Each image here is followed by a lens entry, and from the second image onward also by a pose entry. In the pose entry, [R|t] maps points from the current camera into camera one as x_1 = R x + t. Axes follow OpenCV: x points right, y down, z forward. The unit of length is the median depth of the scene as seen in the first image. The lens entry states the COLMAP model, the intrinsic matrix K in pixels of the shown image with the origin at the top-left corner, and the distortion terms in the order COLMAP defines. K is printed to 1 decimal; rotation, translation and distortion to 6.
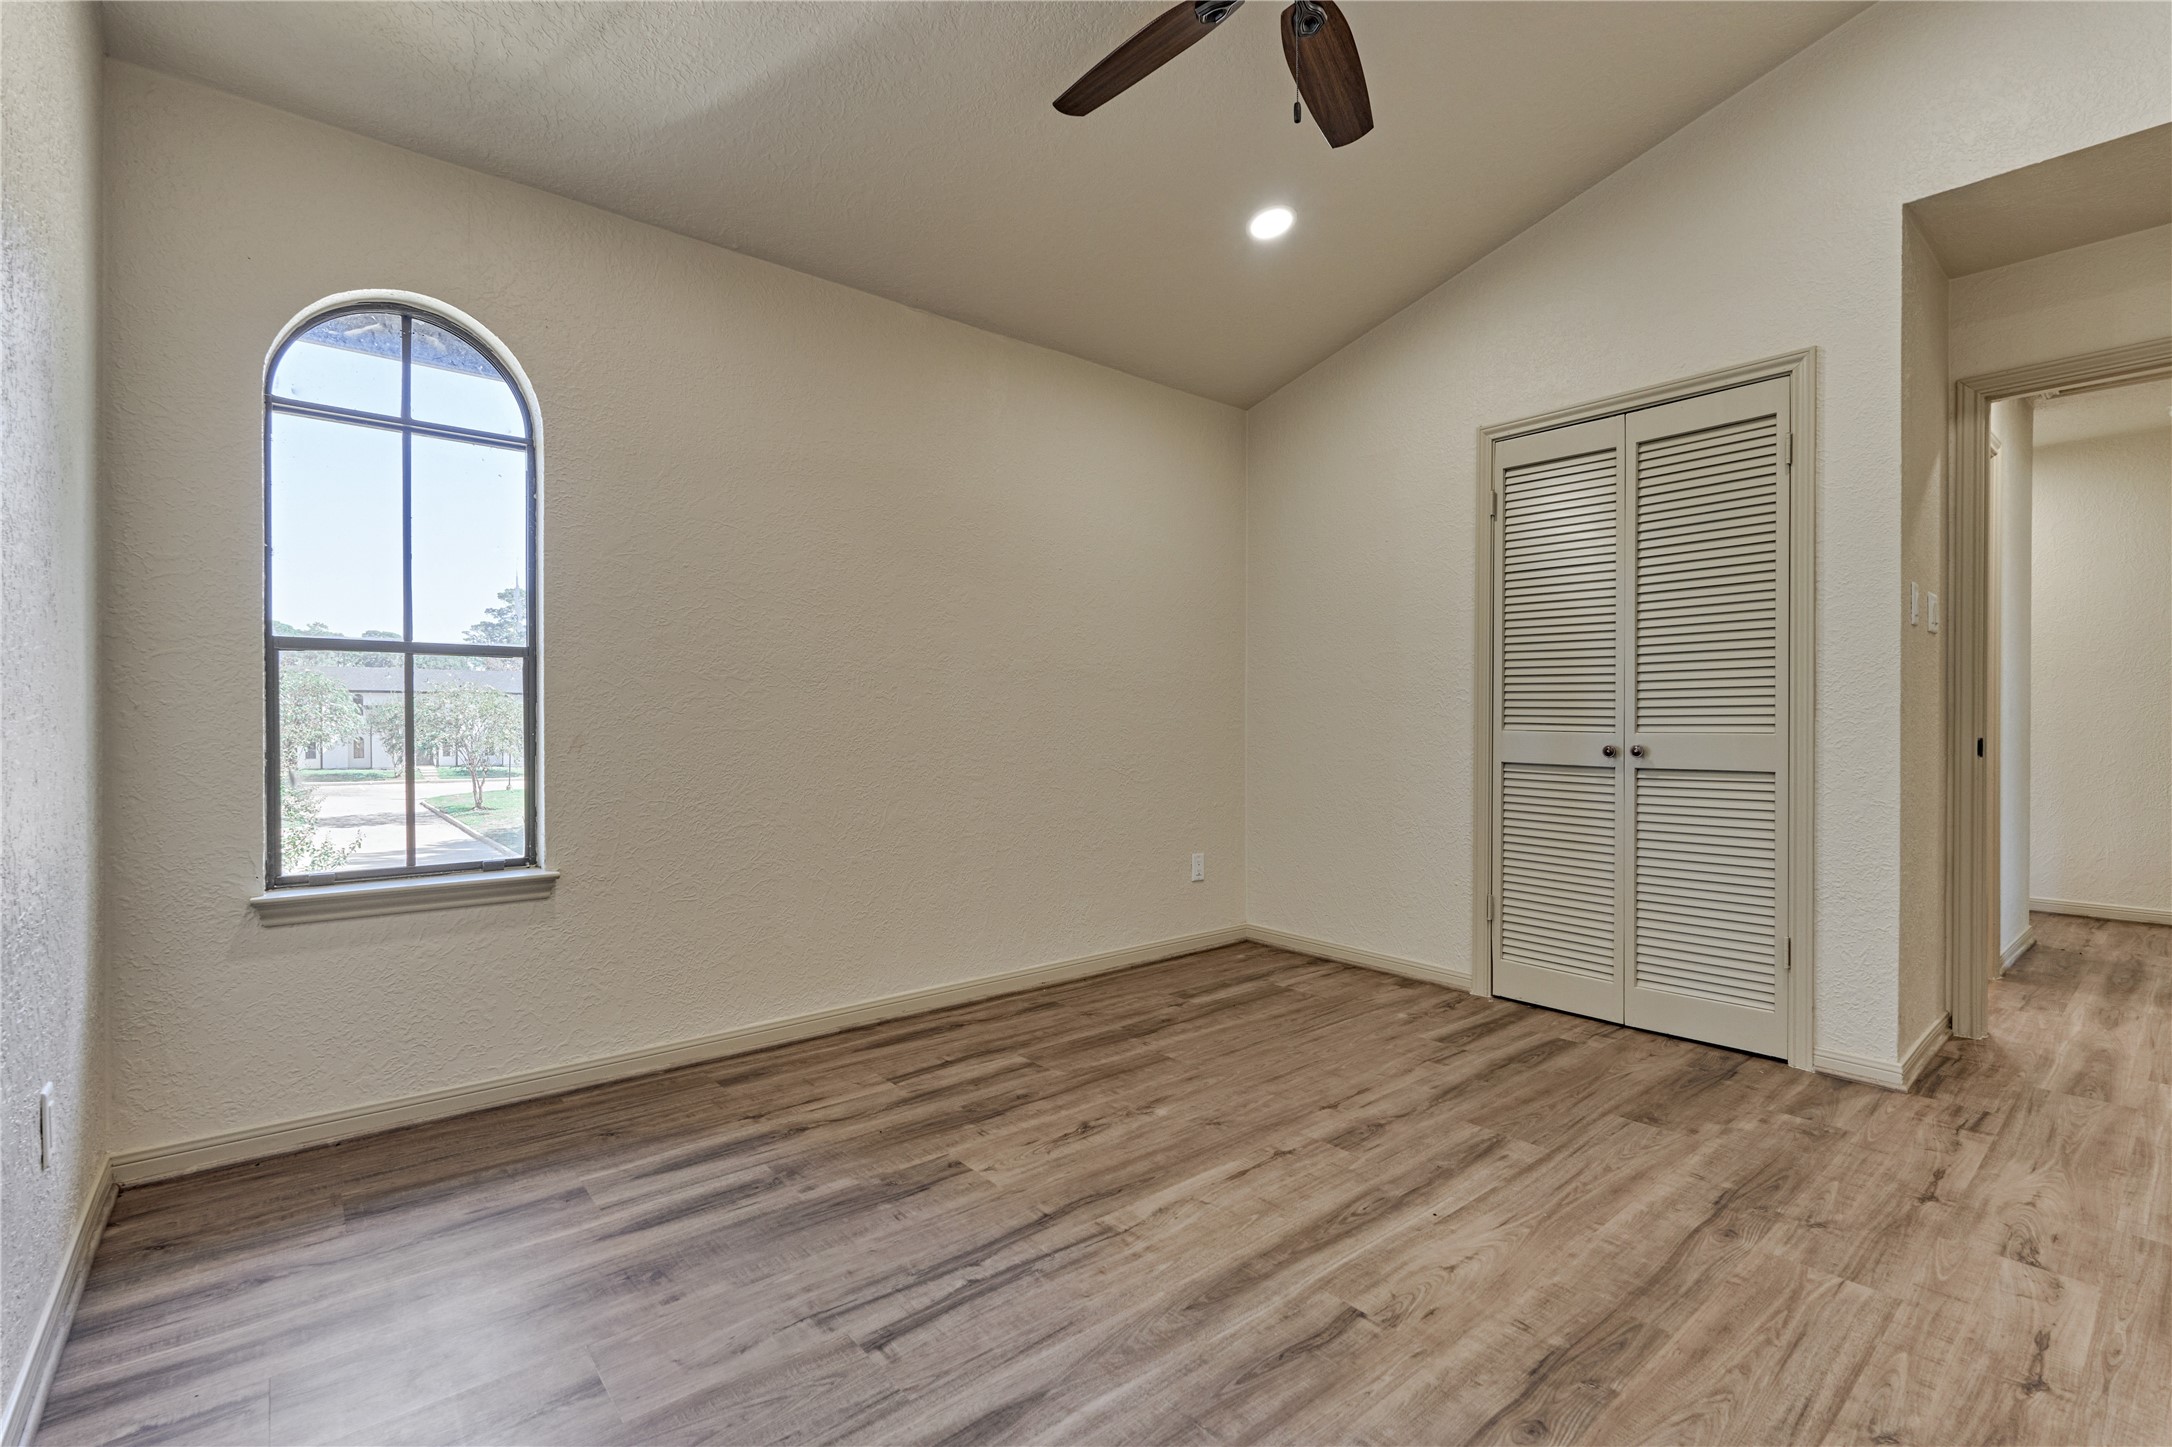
lens RADIAL K [[953.2, 0, 1086.3], [0, 953.2, 730.7], [0, 0, 1]] dist [-0.003100, 0.000434]
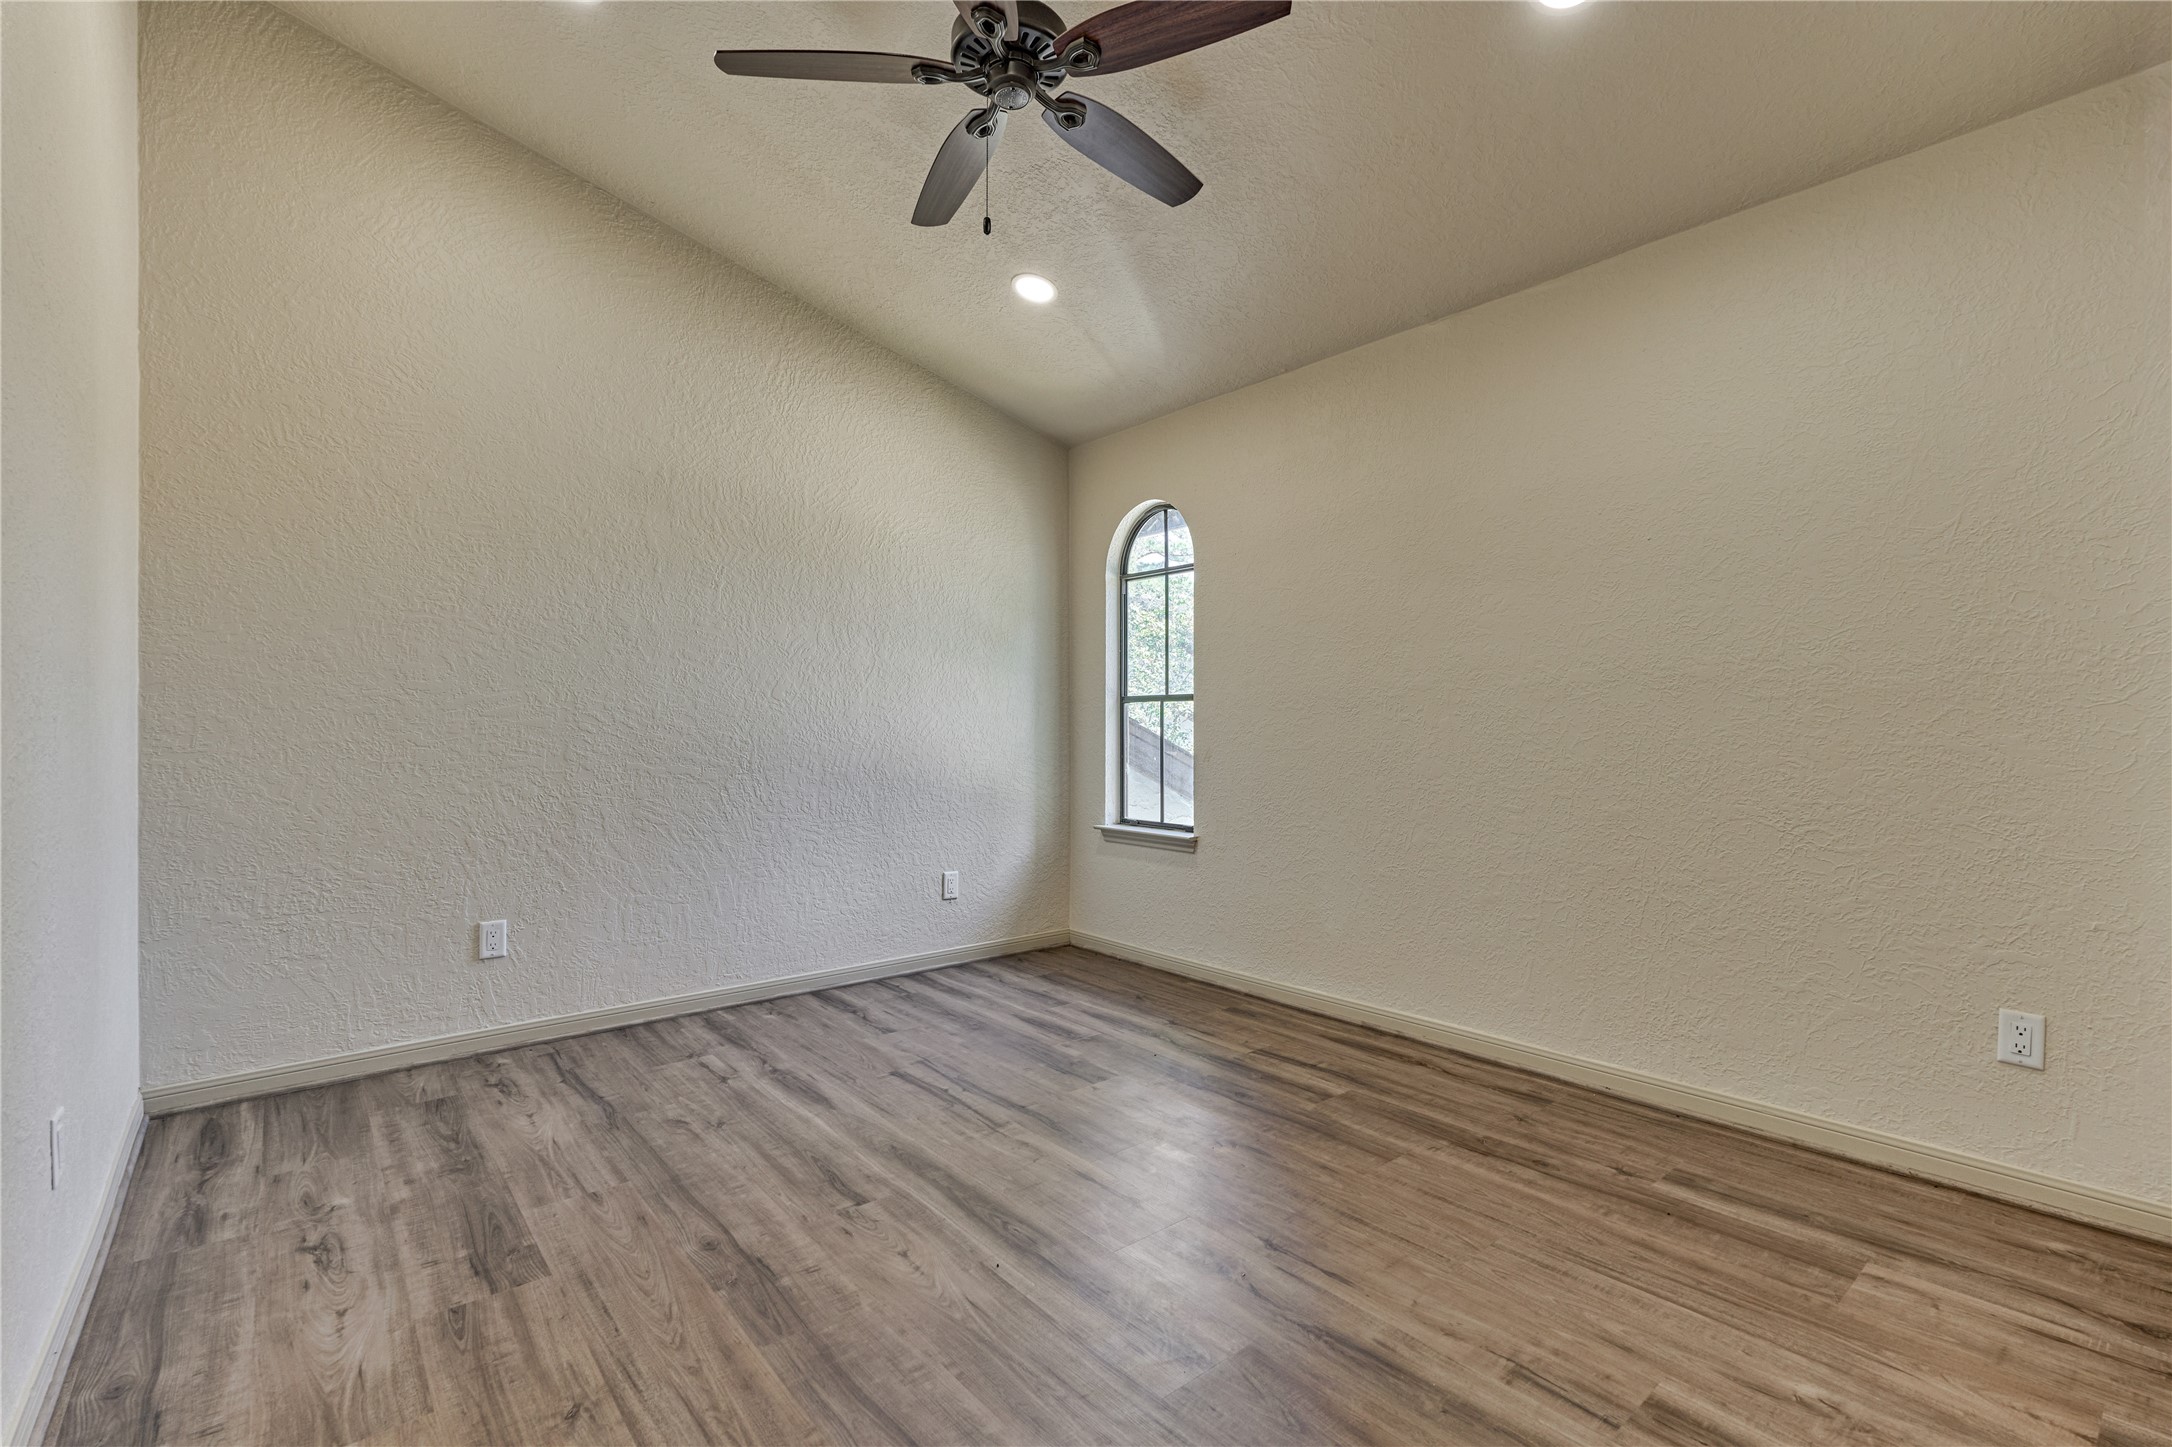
lens RADIAL K [[953.2, 0, 1096.7], [0, 953.2, 729.9], [0, 0, 1]] dist [-0.003100, 0.000434]
pose [[0.015005, 0.001856, -0.999886, 0.958126], [-0.007968, 0.999967, 0.001737, -0.027954], [0.999856, 0.007941, 0.015019, 0.776638]]
